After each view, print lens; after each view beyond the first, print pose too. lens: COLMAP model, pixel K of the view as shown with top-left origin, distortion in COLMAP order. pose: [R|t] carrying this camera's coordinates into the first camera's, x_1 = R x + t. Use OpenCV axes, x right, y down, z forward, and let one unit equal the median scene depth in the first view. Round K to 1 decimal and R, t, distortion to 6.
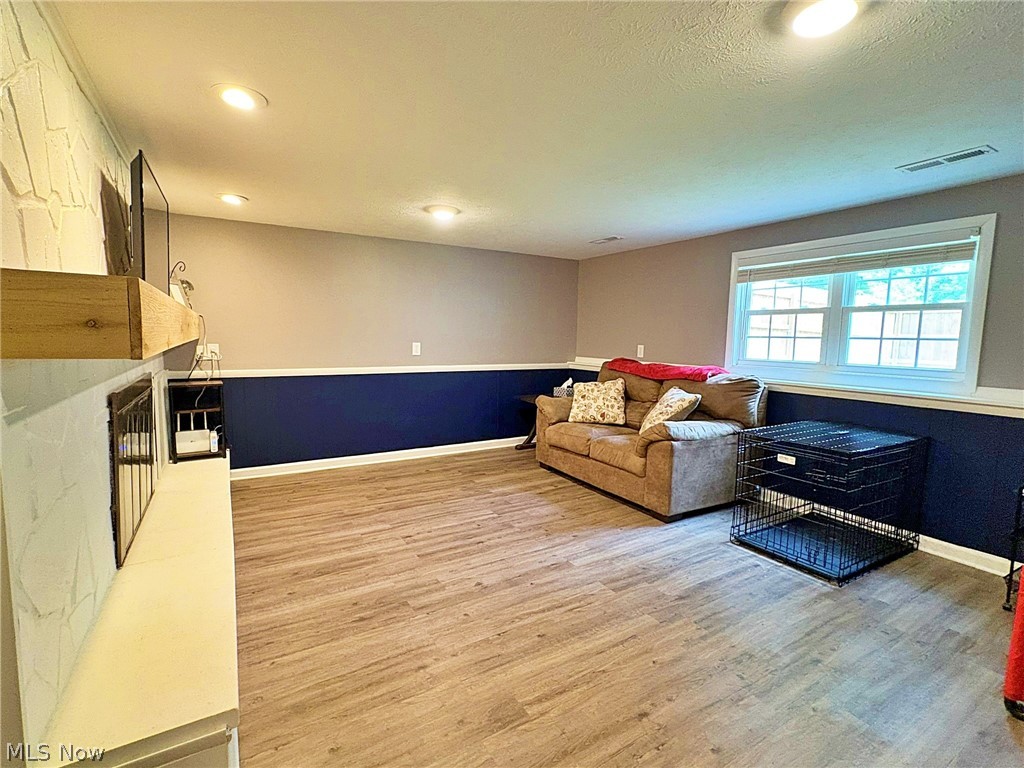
lens RADIAL K [[486.9, 0, 520.2], [0, 486.9, 380.9], [0, 0, 1]] dist [-0.003035, 0.001250]
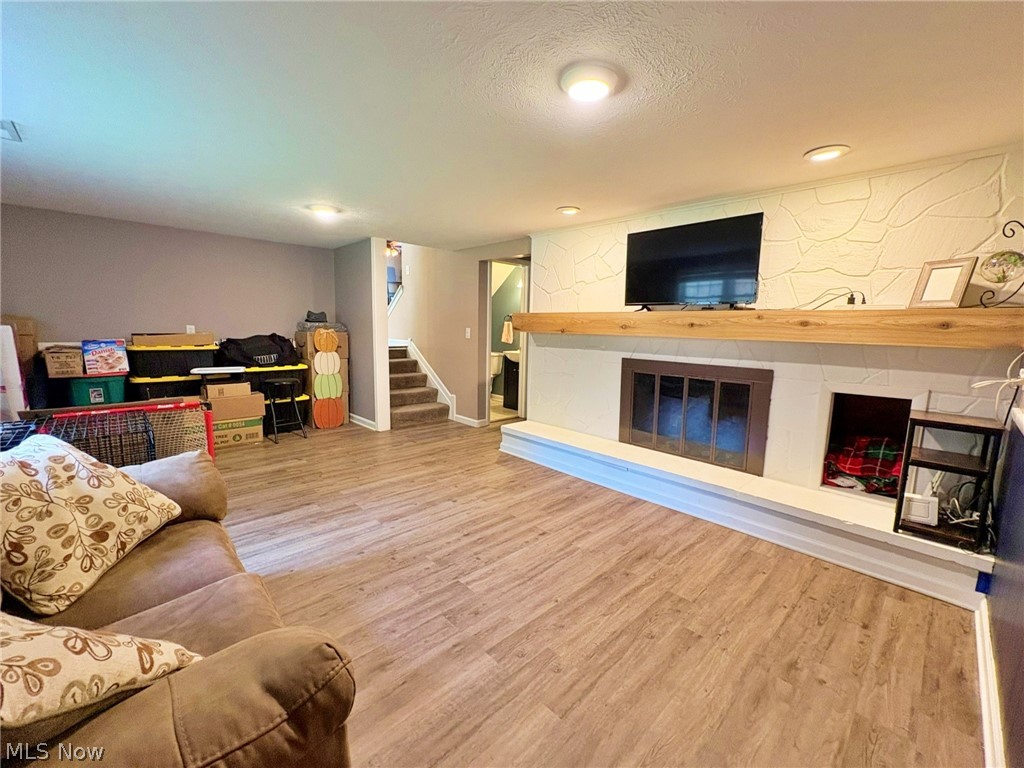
lens RADIAL K [[415.9, 0, 504.4], [0, 415.9, 387.5], [0, 0, 1]] dist [-0.001083, -0.000245]
pose [[-0.979849, -0.011333, -0.199416, 0.012585], [-0.058467, 0.970931, 0.232107, -0.136149], [0.190989, 0.239089, -0.952029, 1.514259]]
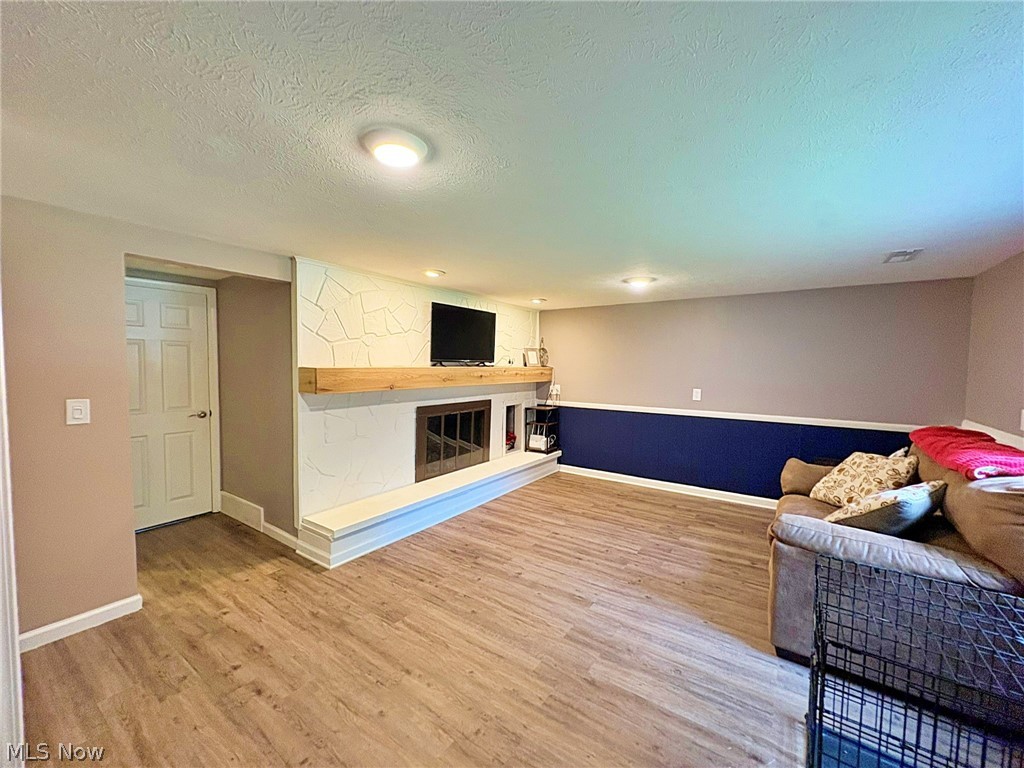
lens RADIAL K [[415.9, 0, 509.6], [0, 415.9, 389.2], [0, 0, 1]] dist [-0.001083, -0.000245]
pose [[0.390532, 0.042925, -0.919588, 0.672142], [-0.089980, 0.995909, 0.008274, -0.066670], [0.916181, 0.079513, 0.392797, 0.354082]]
